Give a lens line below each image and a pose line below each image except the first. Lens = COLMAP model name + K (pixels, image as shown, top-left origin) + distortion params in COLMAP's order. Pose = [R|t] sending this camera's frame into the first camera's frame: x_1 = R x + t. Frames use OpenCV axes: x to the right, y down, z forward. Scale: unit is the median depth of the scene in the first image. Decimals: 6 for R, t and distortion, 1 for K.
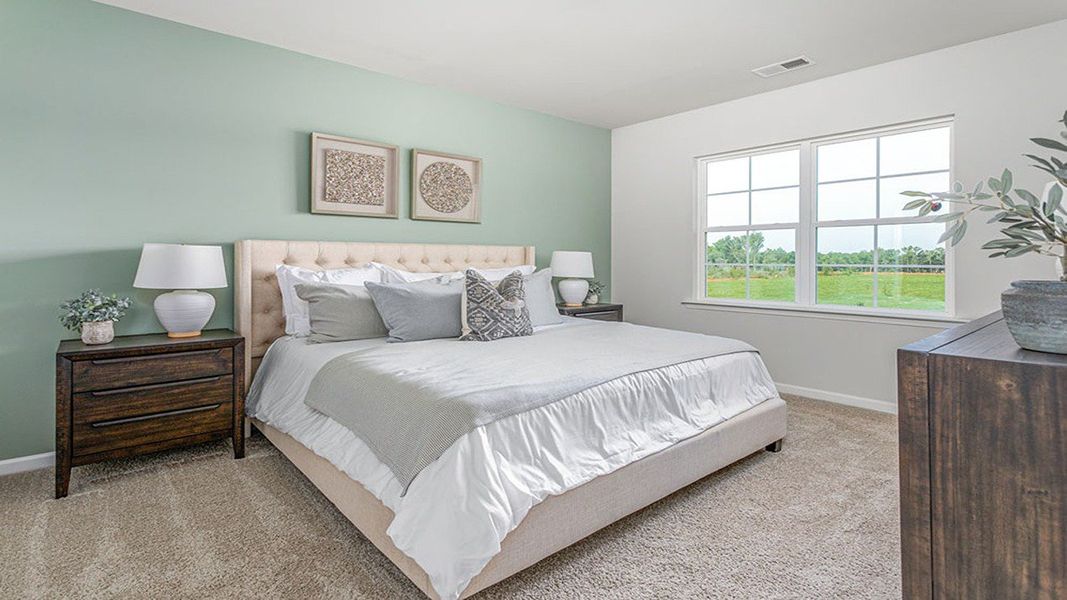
lens RADIAL K [[502.3, 0, 476.3], [0, 502.3, 263.5], [0, 0, 1]] dist [0.020970, 0.000054]
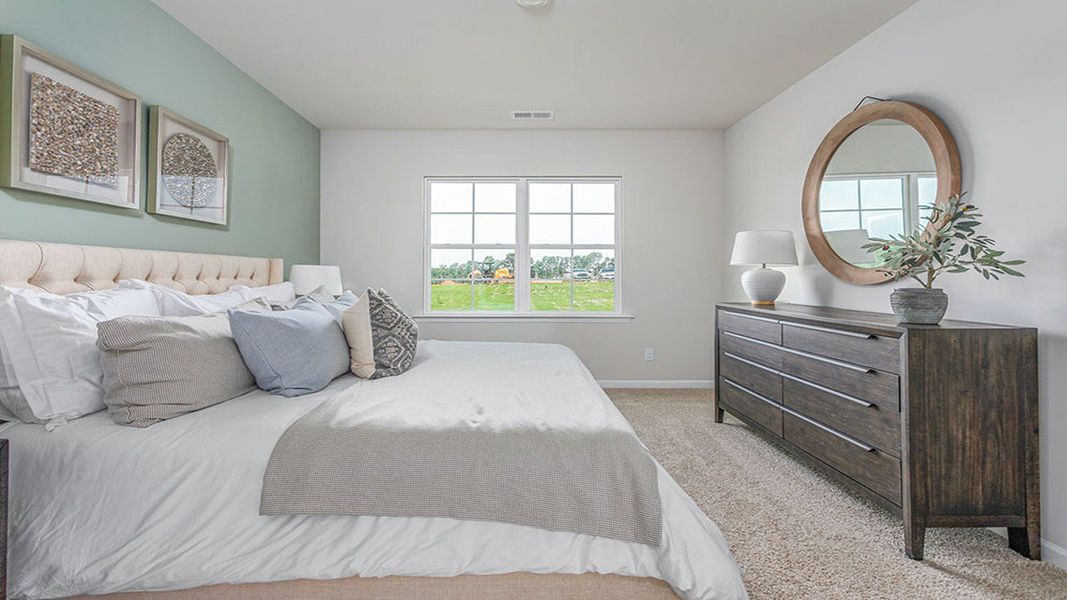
lens RADIAL K [[518.2, 0, 532.4], [0, 518.2, 277.7], [0, 0, 1]] dist [0.002557, 0.000632]
pose [[0.655864, -0.003638, 0.754870, -0.463455], [0.003879, 0.999991, 0.001449, -0.004410], [-0.754869, 0.001978, 0.655872, 0.275554]]
